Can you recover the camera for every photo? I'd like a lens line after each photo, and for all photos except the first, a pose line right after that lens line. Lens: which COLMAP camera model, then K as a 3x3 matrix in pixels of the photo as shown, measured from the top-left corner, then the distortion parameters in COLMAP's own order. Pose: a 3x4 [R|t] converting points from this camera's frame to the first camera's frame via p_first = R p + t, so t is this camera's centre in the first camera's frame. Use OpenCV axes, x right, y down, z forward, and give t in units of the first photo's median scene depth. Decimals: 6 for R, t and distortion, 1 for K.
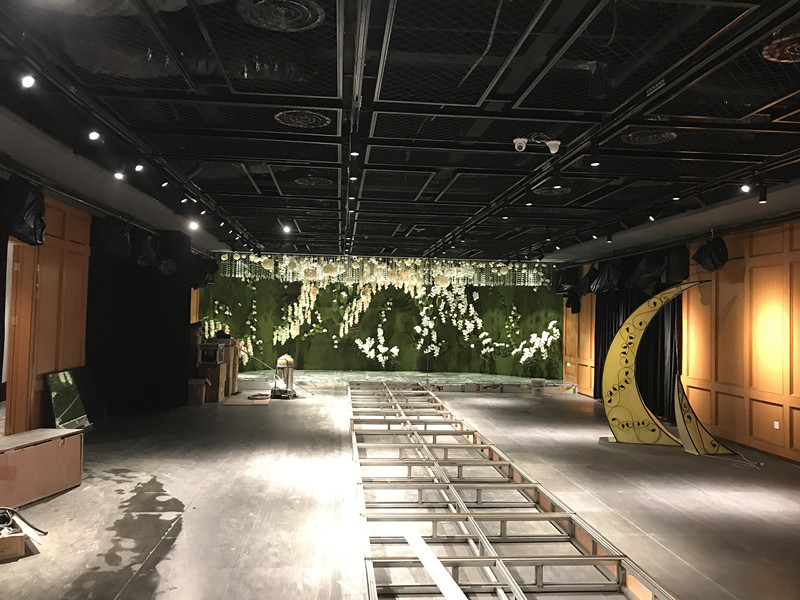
lens RADIAL K [[656.9, 0, 400.9], [0, 656.9, 297.8], [0, 0, 1]] dist [0.043706, -0.001427]
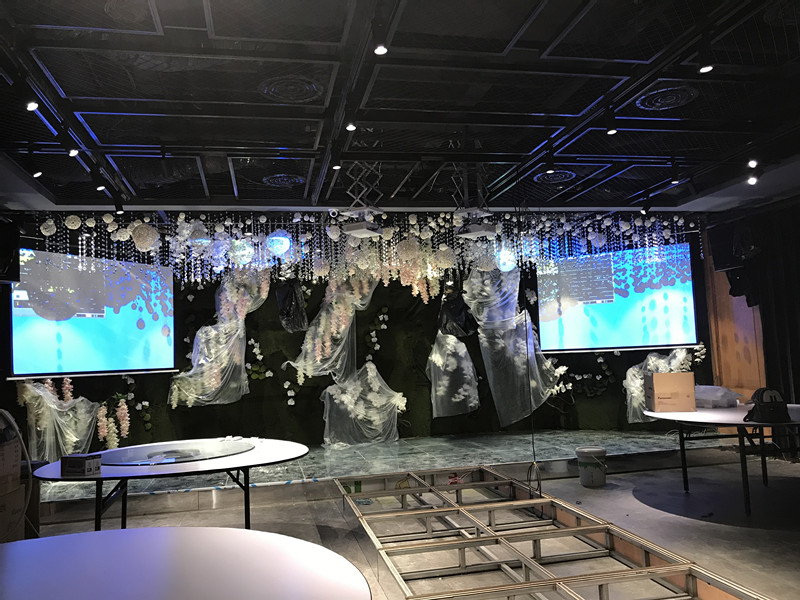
lens RADIAL K [[656.9, 0, 398.0], [0, 656.9, 301.2], [0, 0, 1]] dist [0.043706, -0.001427]
pose [[0.991324, -0.058575, 0.117665, -0.070835], [0.066105, 0.995937, -0.061149, 0.030490], [-0.113605, 0.068397, 0.991169, 0.447079]]
